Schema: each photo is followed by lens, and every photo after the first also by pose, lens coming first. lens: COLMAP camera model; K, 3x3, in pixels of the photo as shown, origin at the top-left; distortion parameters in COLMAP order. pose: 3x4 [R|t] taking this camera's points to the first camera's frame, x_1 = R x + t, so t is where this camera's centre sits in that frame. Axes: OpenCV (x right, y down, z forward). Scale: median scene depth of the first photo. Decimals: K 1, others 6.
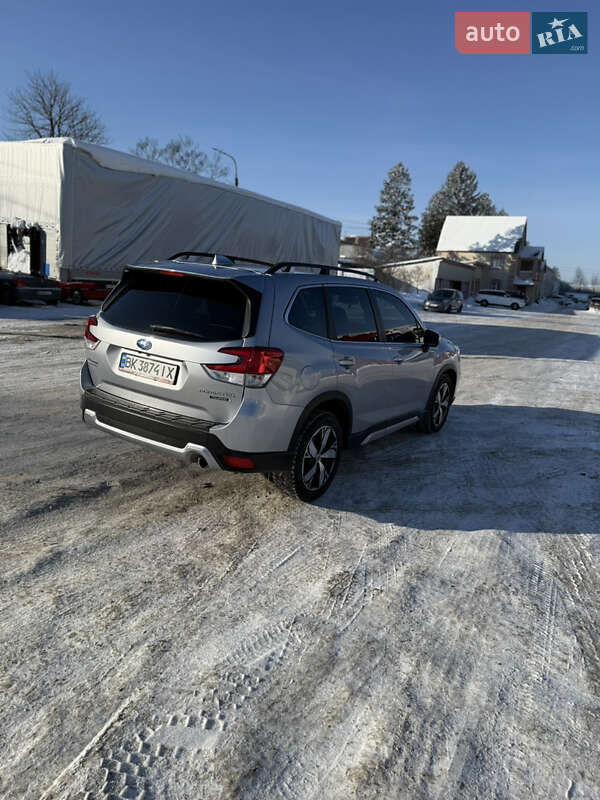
lens RADIAL K [[567.7, 0, 298.4], [0, 567.7, 402.1], [0, 0, 1]] dist [0.051622, -0.074332]
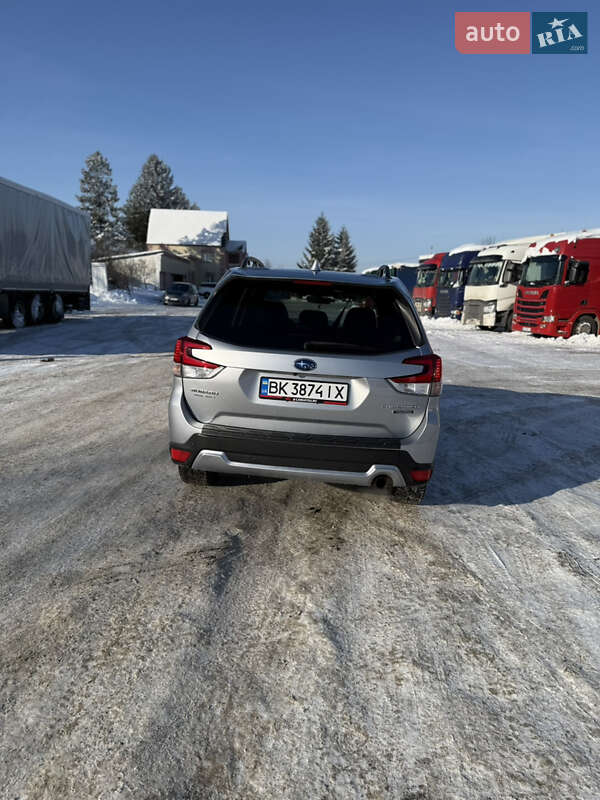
lens RADIAL K [[565.1, 0, 300.6], [0, 565.1, 399.1], [0, 0, 1]] dist [0.080756, -0.122243]
pose [[0.865361, -0.134154, 0.482860, -0.074387], [0.130448, 0.990589, 0.041435, -0.009012], [-0.483874, 0.027132, 0.874717, 0.025146]]
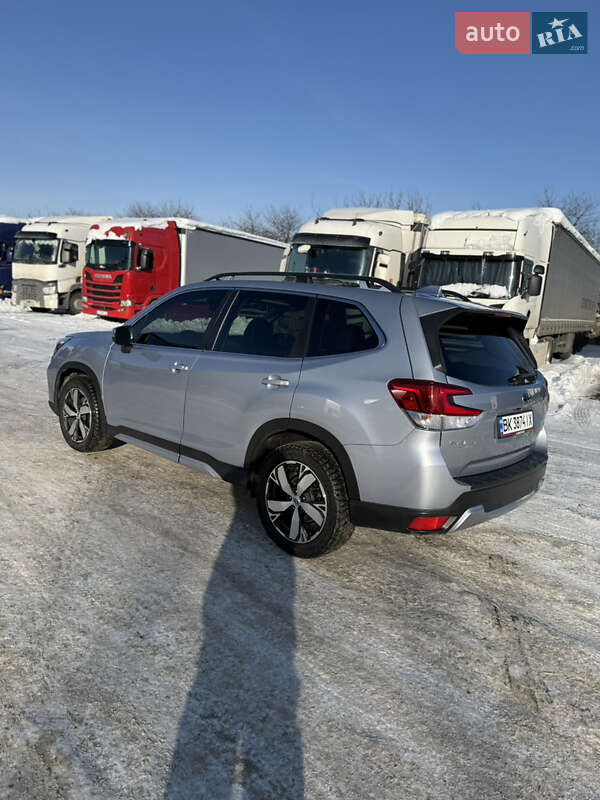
lens RADIAL K [[555.4, 0, 307.6], [0, 555.4, 402.0], [0, 0, 1]] dist [0.090504, -0.133569]
pose [[0.152274, -0.244784, 0.957545, -0.123197], [0.144083, 0.963991, 0.223520, -0.035988], [-0.977780, 0.103930, 0.182060, 0.123495]]
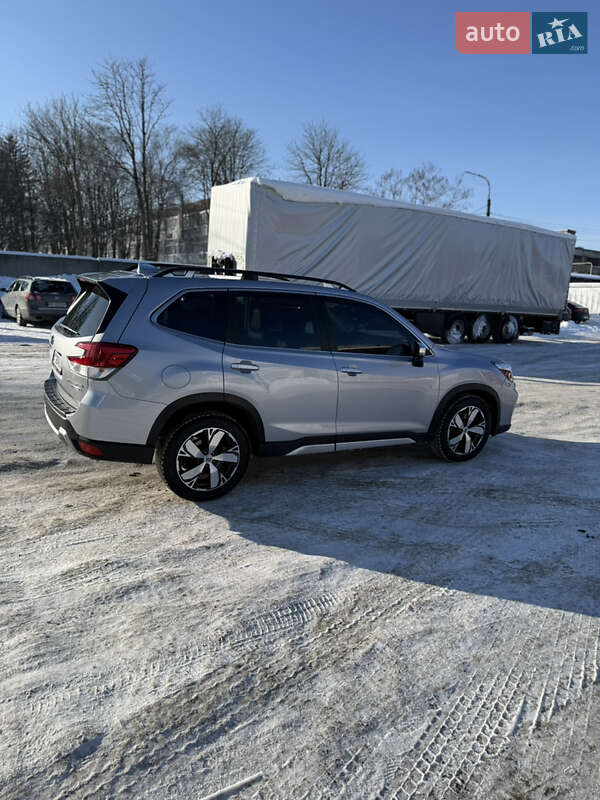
lens RADIAL K [[565.1, 0, 304.1], [0, 565.1, 401.1], [0, 0, 1]] dist [0.078489, -0.118694]
pose [[0.887905, 0.067062, -0.455112, 0.076542], [-0.088495, 0.995739, -0.025925, 0.000807], [0.451434, 0.063294, 0.890057, 0.020473]]
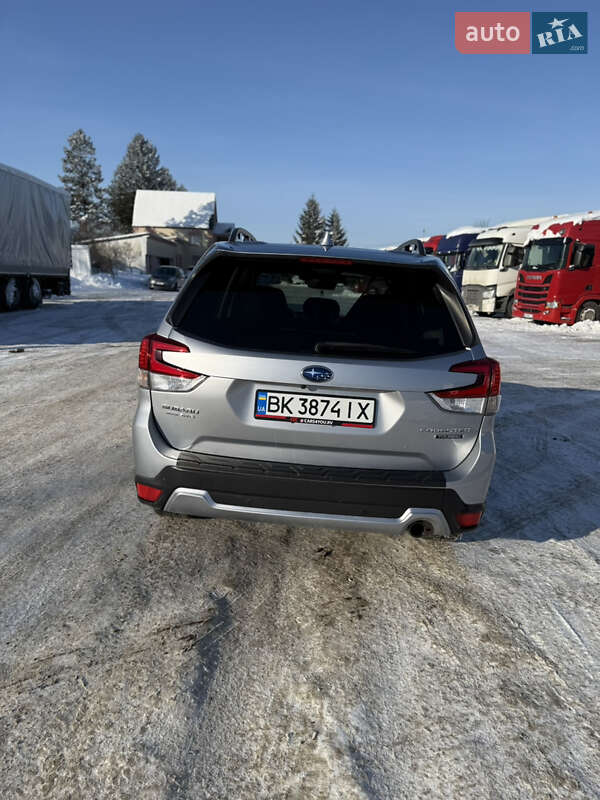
lens RADIAL K [[567.7, 0, 298.4], [0, 567.7, 402.1], [0, 0, 1]] dist [0.051622, -0.074332]
pose [[0.858257, -0.150390, 0.490692, -0.064138], [0.130997, 0.988626, 0.073875, -0.012607], [-0.496221, 0.000876, 0.868196, 0.047642]]
